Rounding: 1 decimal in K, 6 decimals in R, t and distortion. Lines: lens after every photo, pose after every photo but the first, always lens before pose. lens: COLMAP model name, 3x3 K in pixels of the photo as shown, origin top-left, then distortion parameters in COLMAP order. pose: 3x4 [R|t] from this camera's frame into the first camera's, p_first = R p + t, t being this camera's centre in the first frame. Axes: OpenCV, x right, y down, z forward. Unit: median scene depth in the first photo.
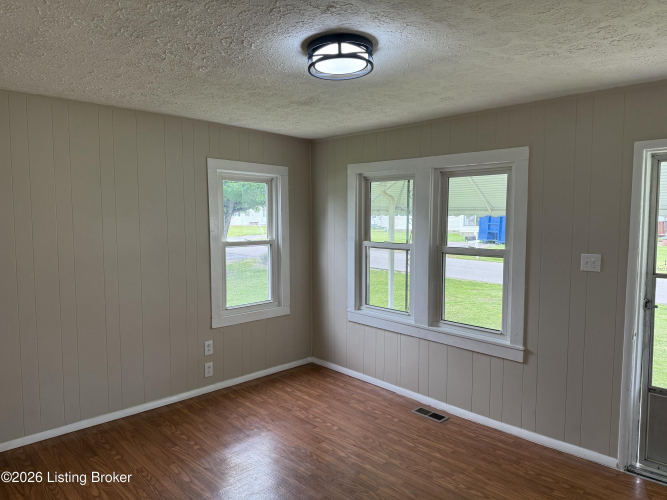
lens RADIAL K [[470.8, 0, 333.5], [0, 470.8, 250.0], [0, 0, 1]] dist [0.003054, -0.007582]
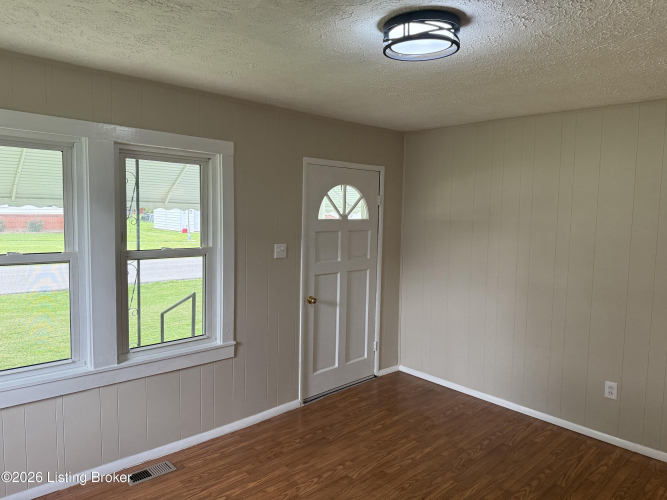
lens RADIAL K [[470.8, 0, 333.5], [0, 470.8, 250.0], [0, 0, 1]] dist [0.003054, -0.007582]
pose [[0.006940, -0.090865, 0.995839, -0.584728], [0.046692, 0.994806, 0.090446, -0.070895], [-0.998885, 0.045870, 0.011147, 0.775233]]
